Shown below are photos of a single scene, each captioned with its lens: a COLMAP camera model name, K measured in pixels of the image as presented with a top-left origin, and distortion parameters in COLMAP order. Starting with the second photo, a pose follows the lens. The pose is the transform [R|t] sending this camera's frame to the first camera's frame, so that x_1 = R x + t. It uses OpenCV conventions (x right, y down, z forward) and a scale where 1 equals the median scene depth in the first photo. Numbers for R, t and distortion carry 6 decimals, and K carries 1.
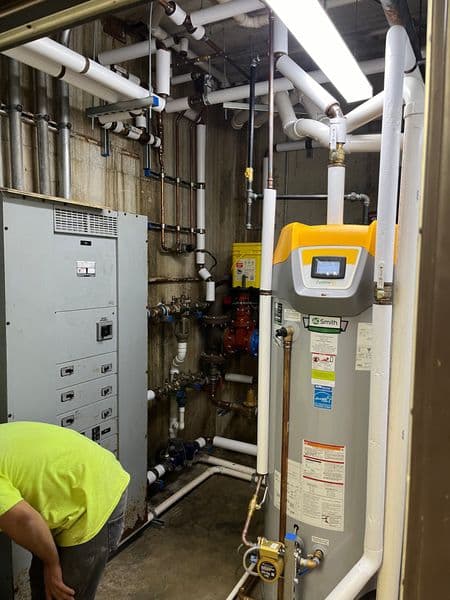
lens RADIAL K [[457.2, 0, 225.7], [0, 457.2, 300.2], [0, 0, 1]] dist [0.048528, -0.059661]
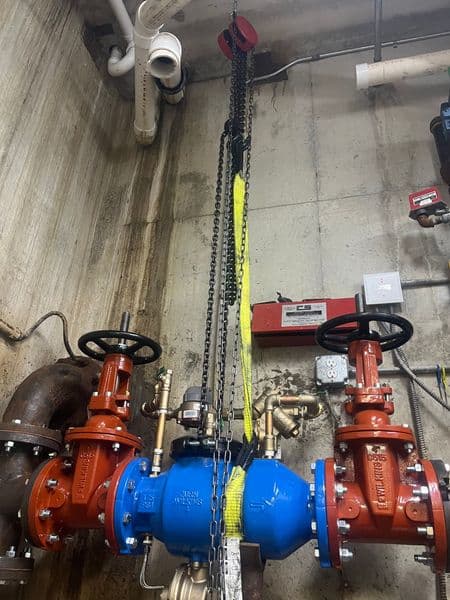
lens RADIAL K [[457.2, 0, 225.0], [0, 457.2, 301.6], [0, 0, 1]] dist [0.048528, -0.059661]
pose [[0.972626, 0.136067, 0.188371, 0.055580], [-0.014143, 0.843795, -0.536479, 0.170669], [-0.231944, 0.519130, 0.822621, 0.761031]]
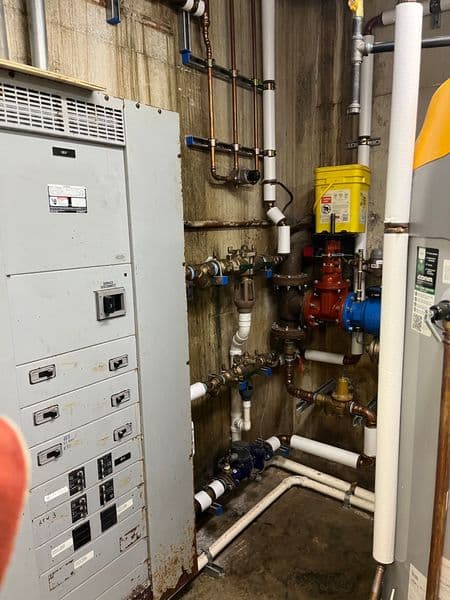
lens RADIAL K [[457.2, 0, 227.7], [0, 457.2, 305.7], [0, 0, 1]] dist [0.048528, -0.059661]
pose [[0.987698, -0.008142, -0.156160, -0.011279], [0.024548, 0.994334, 0.103424, 0.007838], [0.154433, -0.105985, 0.982302, 0.327023]]
